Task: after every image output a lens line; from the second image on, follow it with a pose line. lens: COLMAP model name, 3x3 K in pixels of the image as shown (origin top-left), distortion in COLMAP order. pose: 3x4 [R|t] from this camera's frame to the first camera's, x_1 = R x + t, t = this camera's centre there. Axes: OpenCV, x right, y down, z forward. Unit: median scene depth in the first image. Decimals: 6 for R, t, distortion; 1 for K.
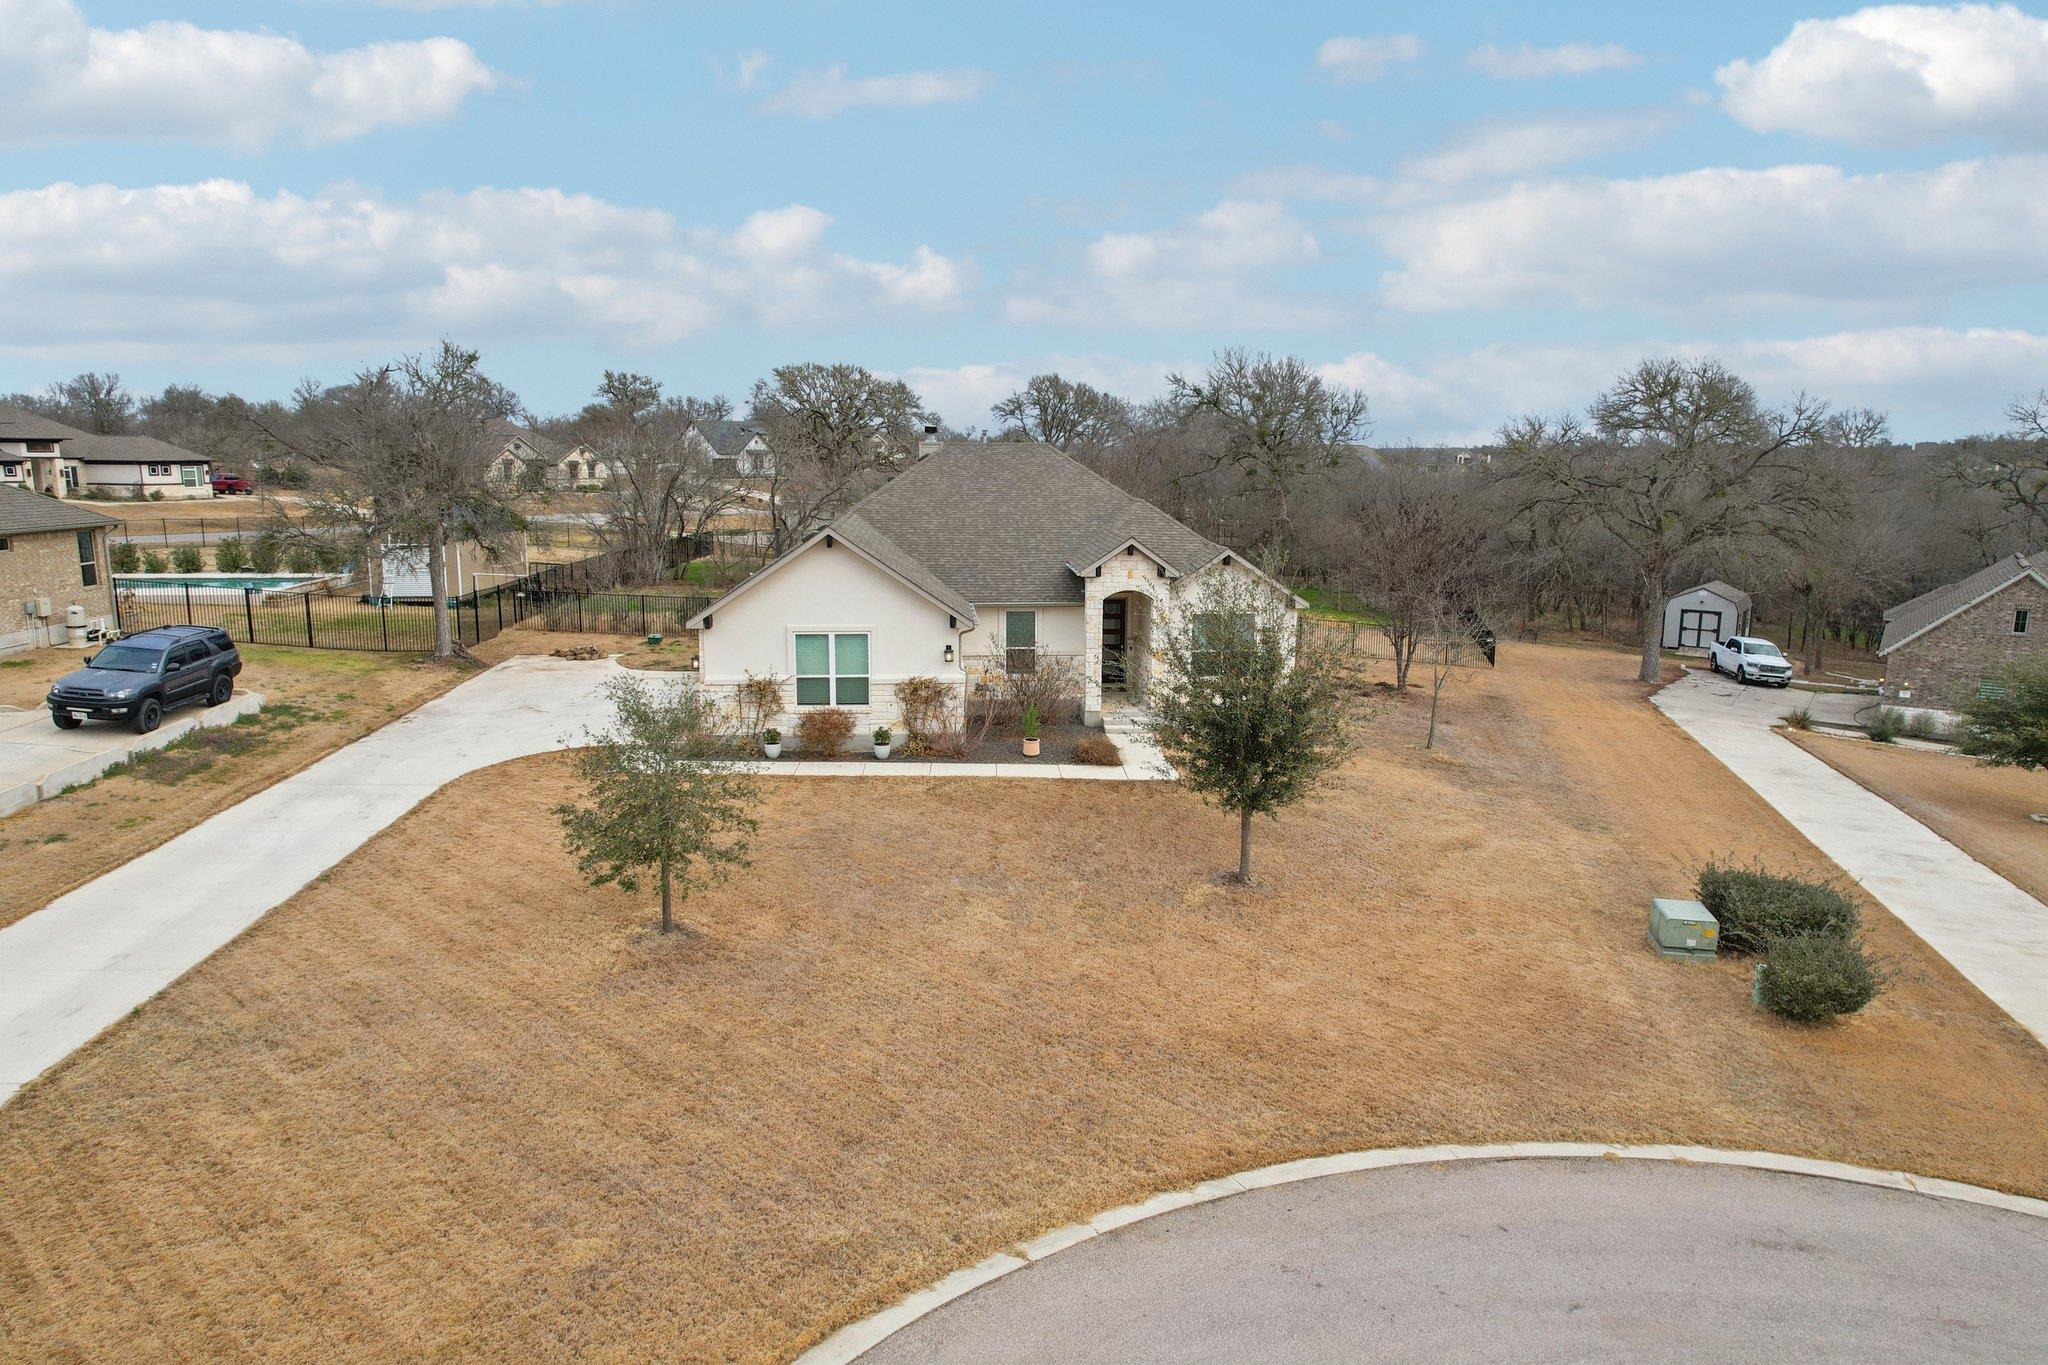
lens RADIAL K [[1305.7, 0, 1024.0], [0, 1305.7, 682.5], [0, 0, 1]] dist [-0.065724, 0.048903]
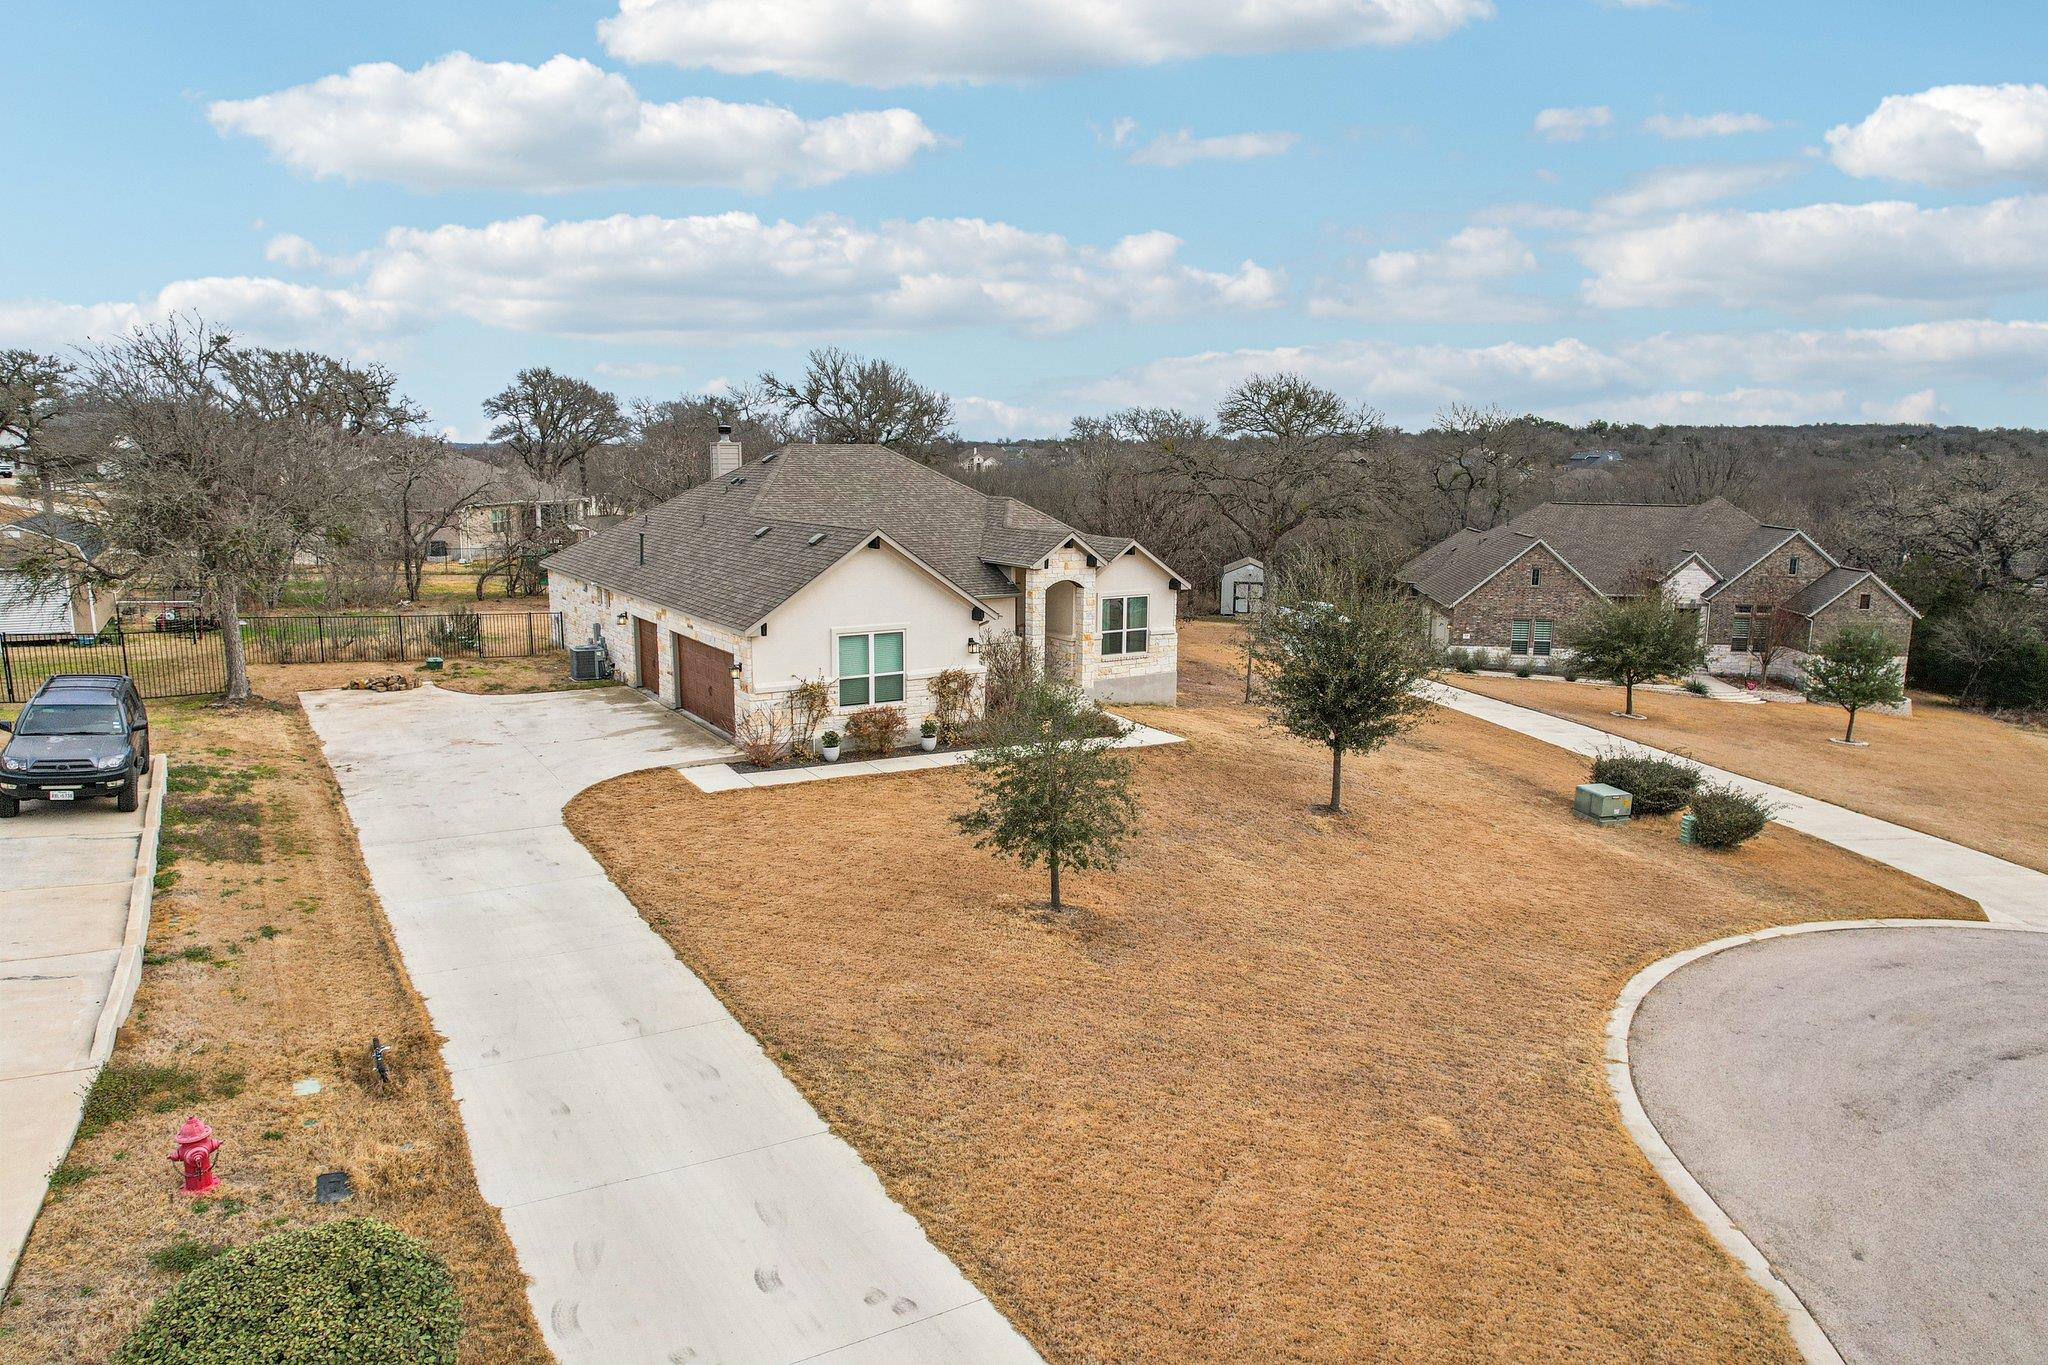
lens RADIAL K [[1312.1, 0, 1027.3], [0, 1312.1, 659.8], [0, 0, 1]] dist [-0.047463, -0.002691]
pose [[0.882577, -0.071011, 0.464775, -0.515369], [0.077822, 0.996957, 0.004543, -0.012149], [-0.463684, 0.032160, 0.885417, 0.037436]]
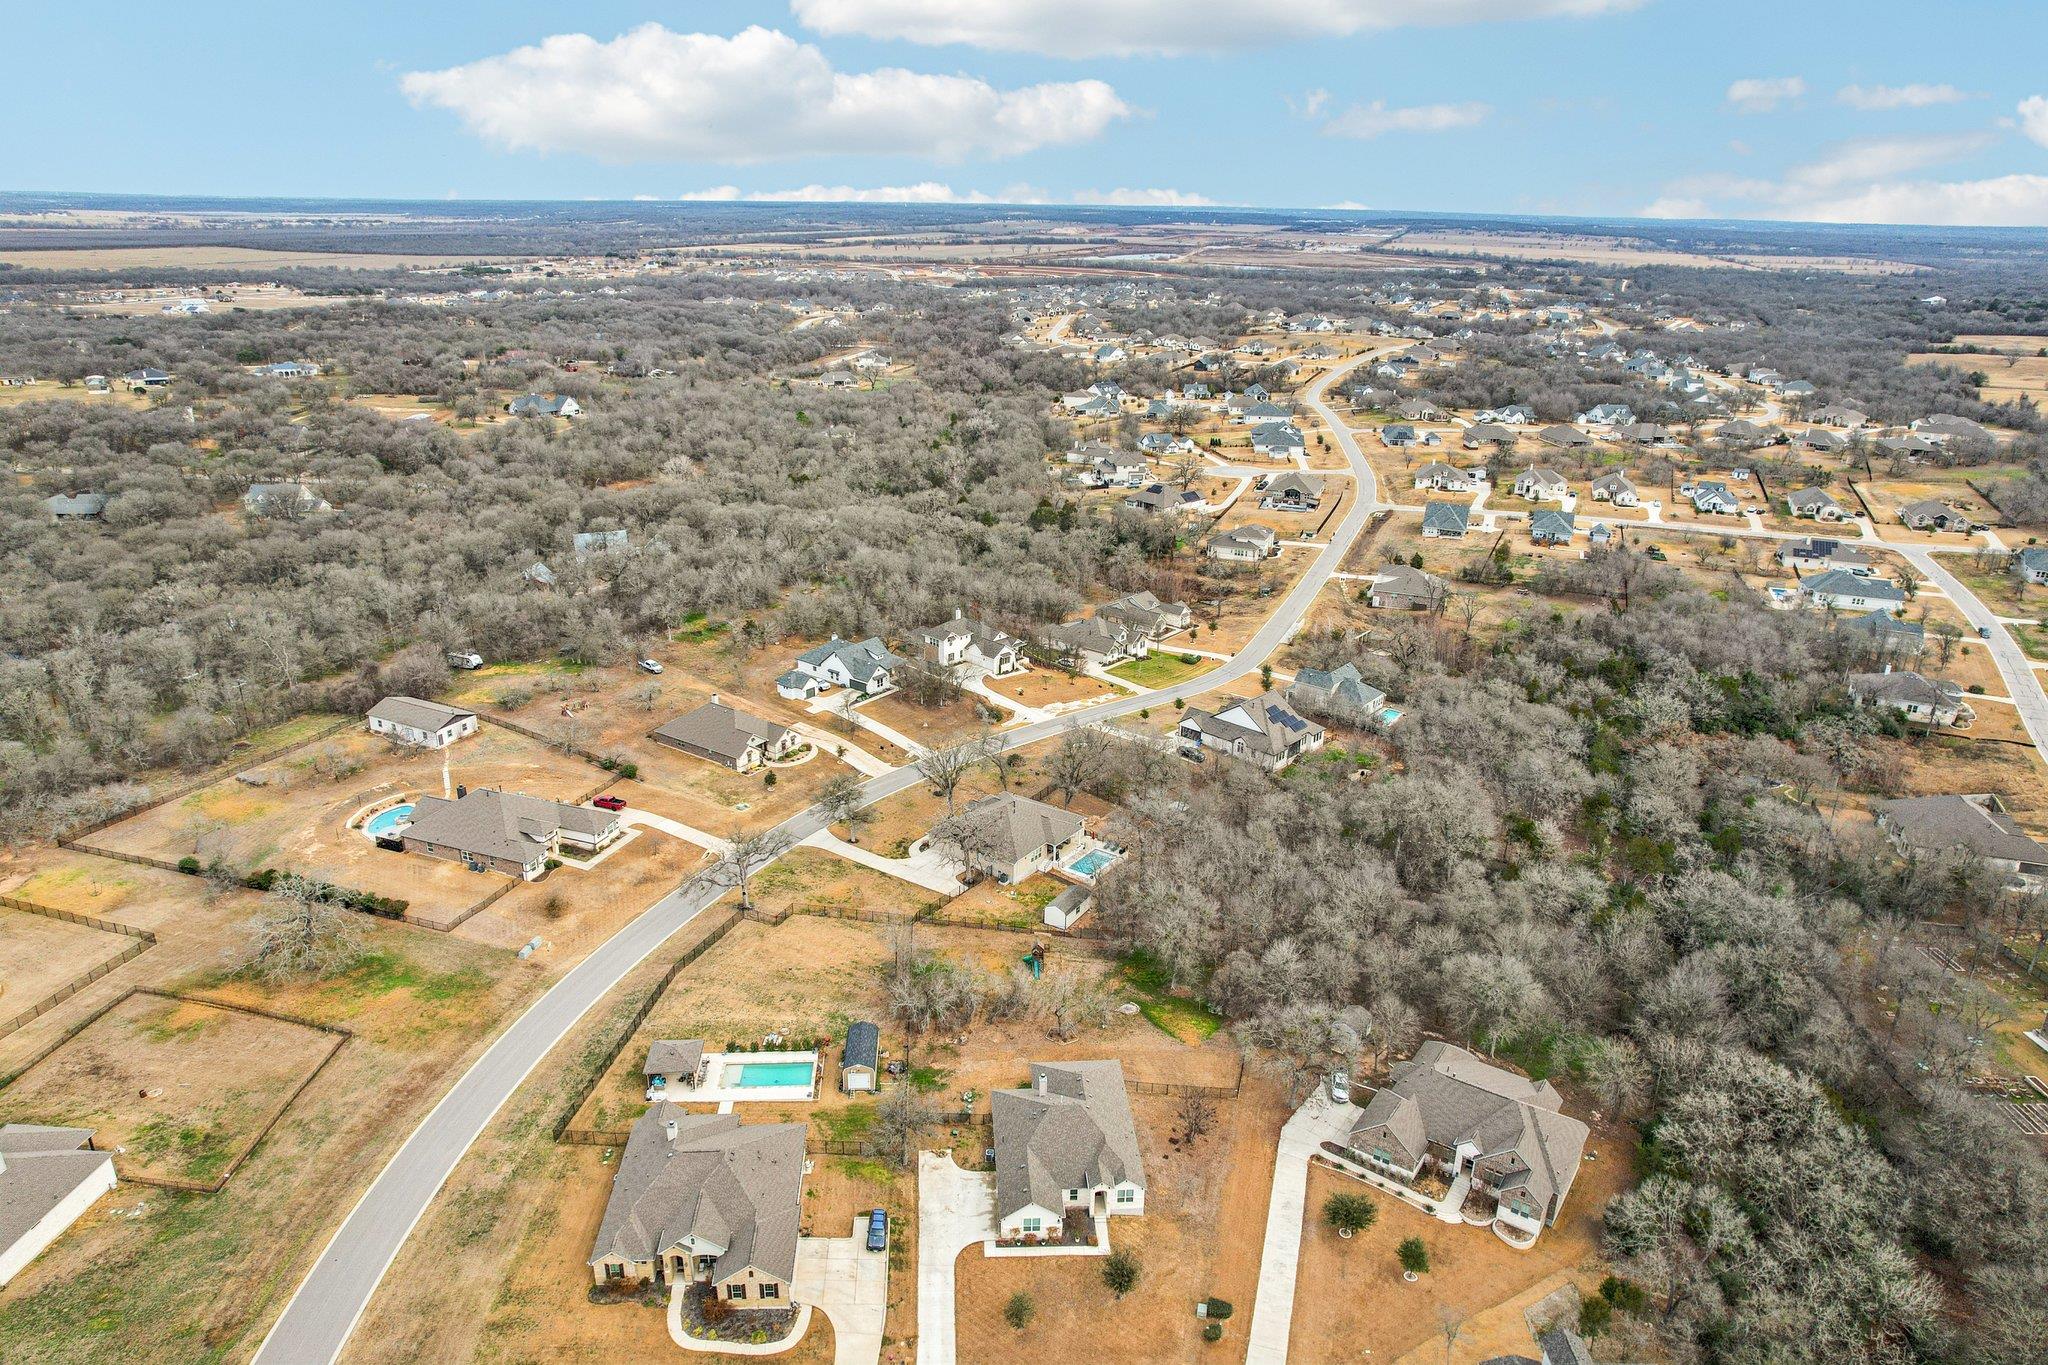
lens RADIAL K [[1312.1, 0, 1027.3], [0, 1312.1, 659.8], [0, 0, 1]] dist [-0.047463, -0.002691]
pose [[0.999963, 0.008607, -0.000661, -0.175610], [-0.008387, 0.986783, 0.161828, -2.566433], [0.002045, -0.161816, 0.986819, -2.968517]]
